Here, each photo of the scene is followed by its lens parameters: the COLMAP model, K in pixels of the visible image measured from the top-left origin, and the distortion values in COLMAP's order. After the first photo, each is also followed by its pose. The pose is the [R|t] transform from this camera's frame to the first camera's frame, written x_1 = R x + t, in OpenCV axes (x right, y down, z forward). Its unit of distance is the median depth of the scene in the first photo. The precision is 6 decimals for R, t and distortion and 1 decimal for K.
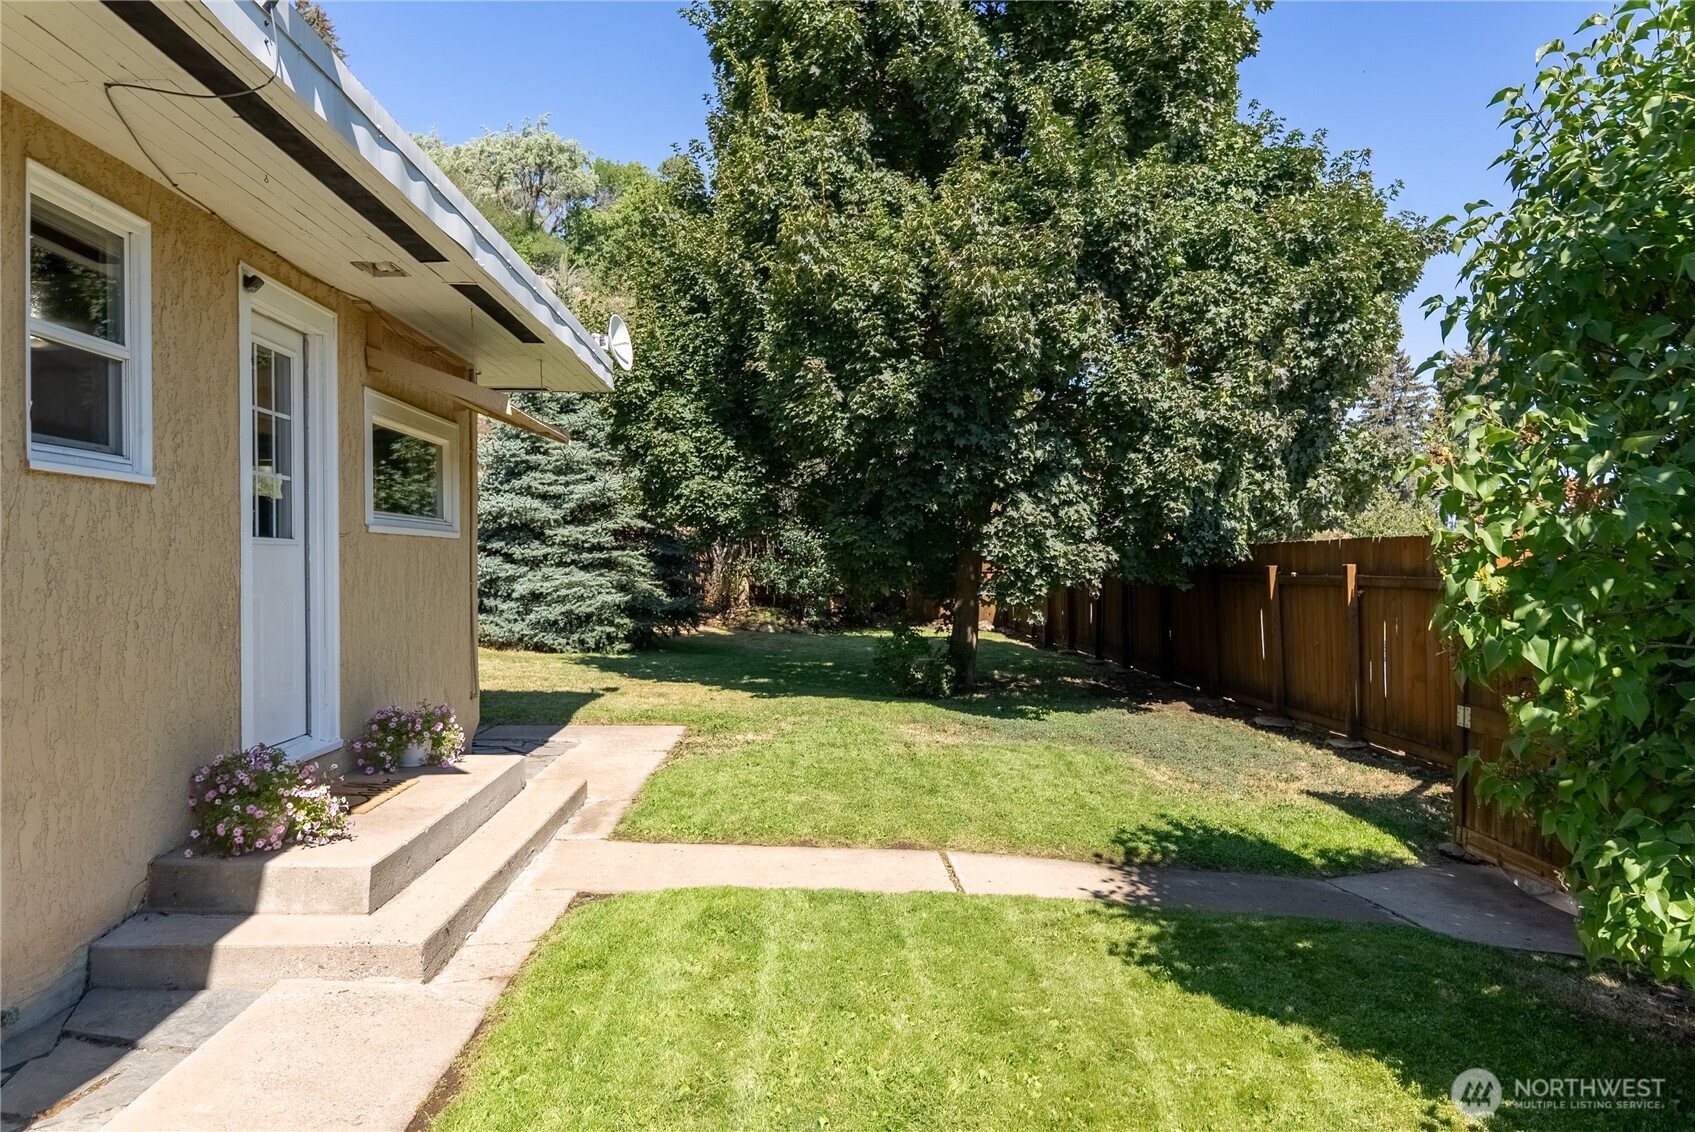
lens RADIAL K [[1170.8, 0, 853.4], [0, 1170.8, 564.7], [0, 0, 1]] dist [-0.002675, -0.014010]
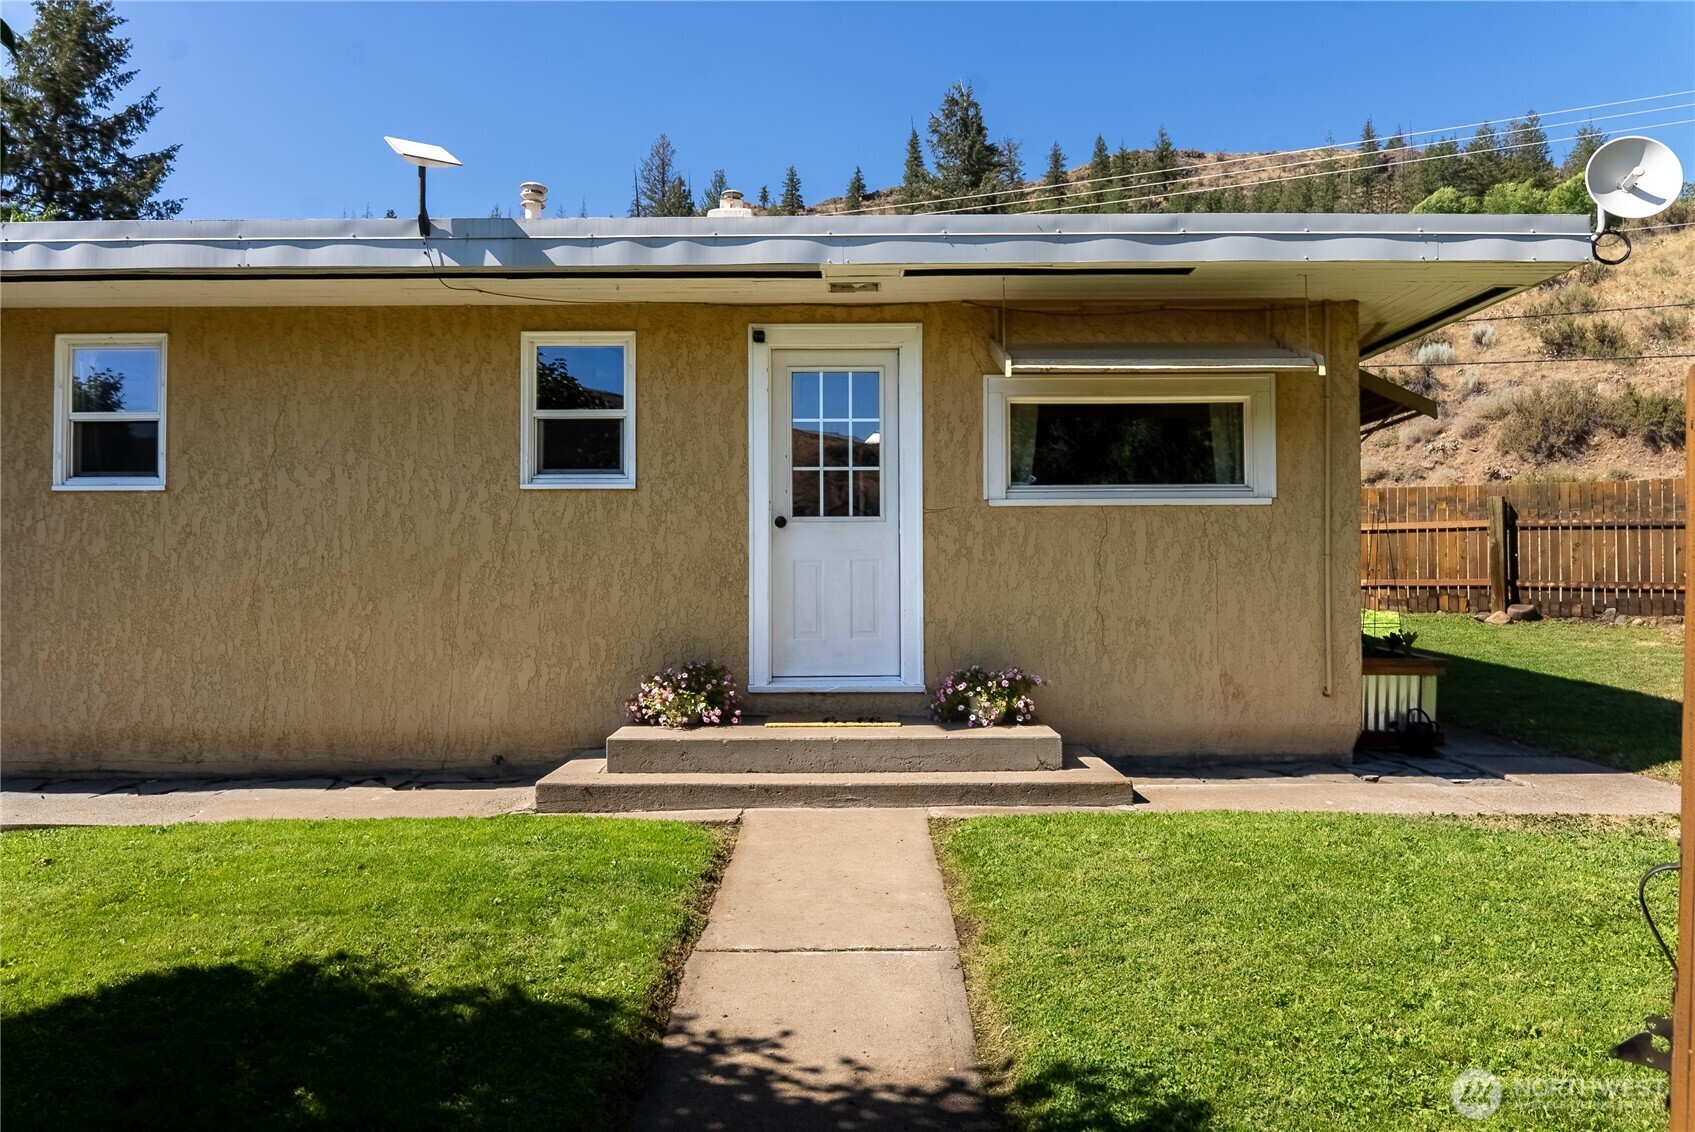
lens RADIAL K [[1170.8, 0, 860.5], [0, 1170.8, 568.8], [0, 0, 1]] dist [-0.002675, -0.014010]
pose [[-0.045763, -0.008236, -0.998918, 0.705962], [-0.000299, 0.999966, -0.008231, 0.039592], [0.998952, -0.000078, -0.045764, 0.948820]]
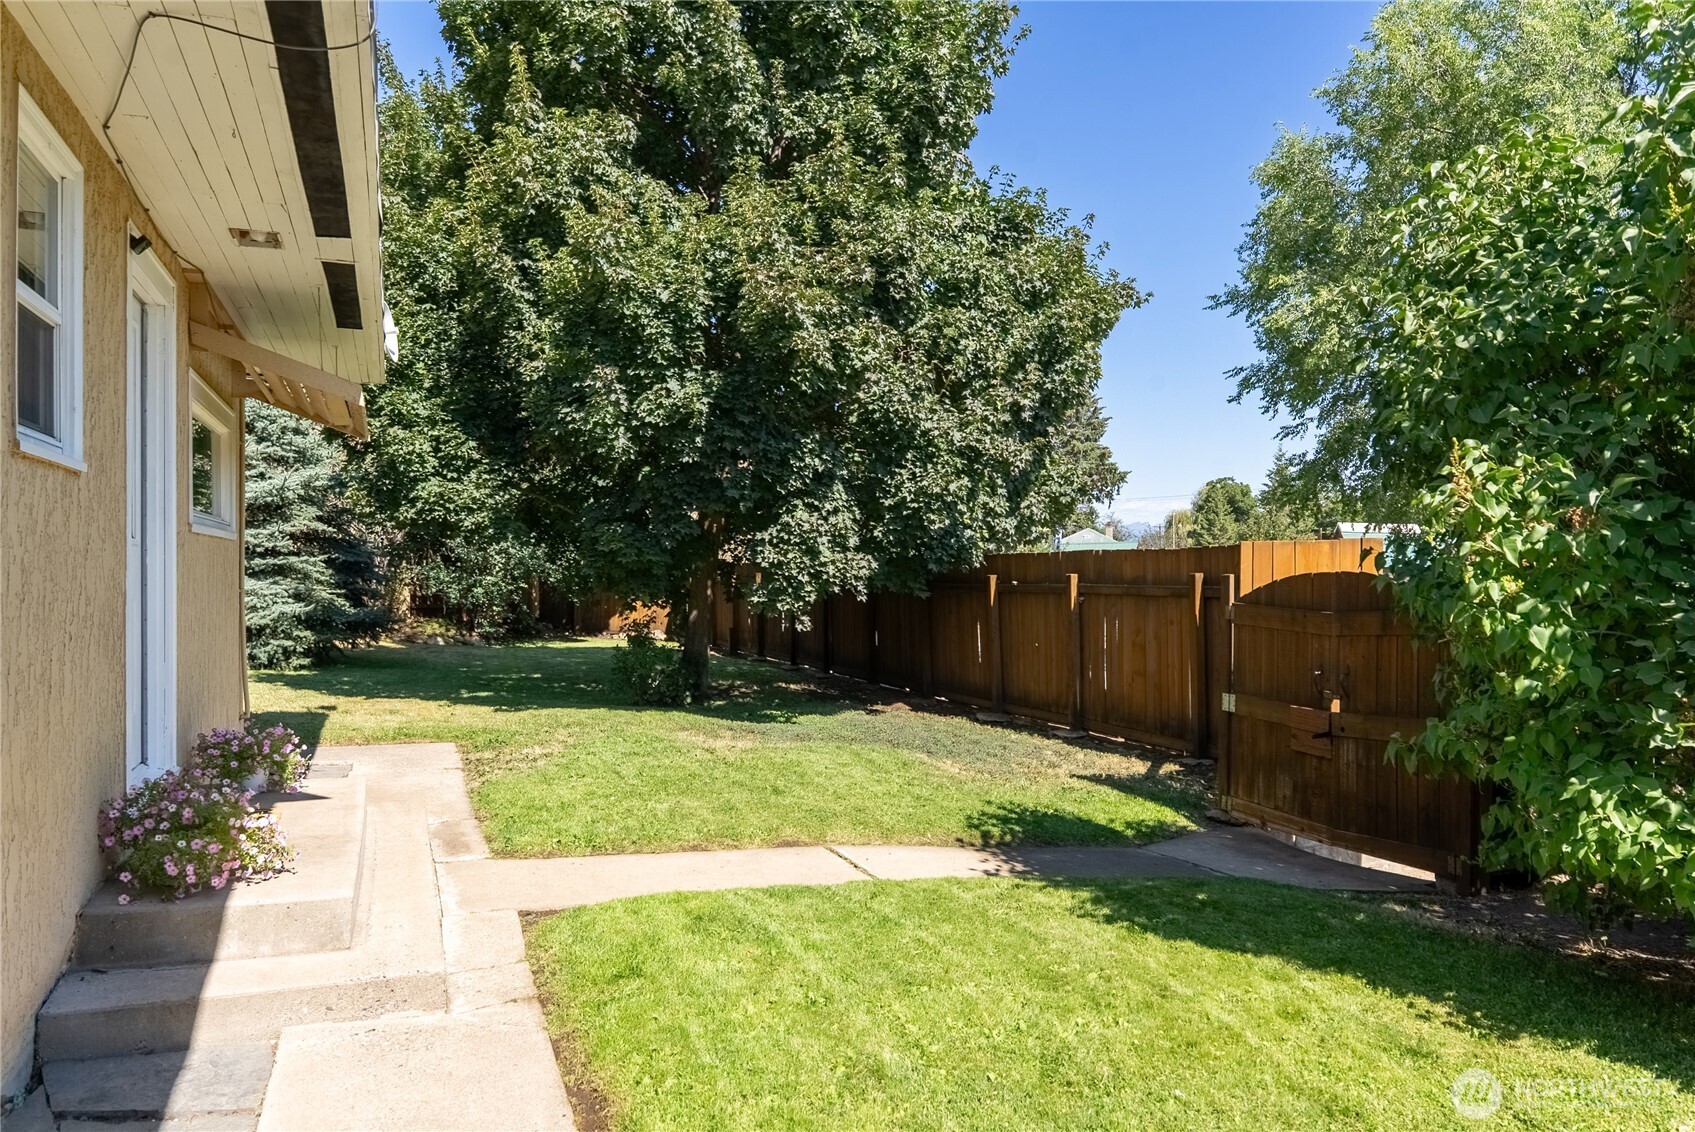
lens RADIAL K [[1170.8, 0, 860.5], [0, 1170.8, 568.3], [0, 0, 1]] dist [-0.002675, -0.014010]
pose [[0.943750, 0.006561, 0.330595, -0.236423], [-0.004574, 0.999967, -0.006786, 0.003818], [-0.330628, 0.004892, 0.943748, 0.002482]]
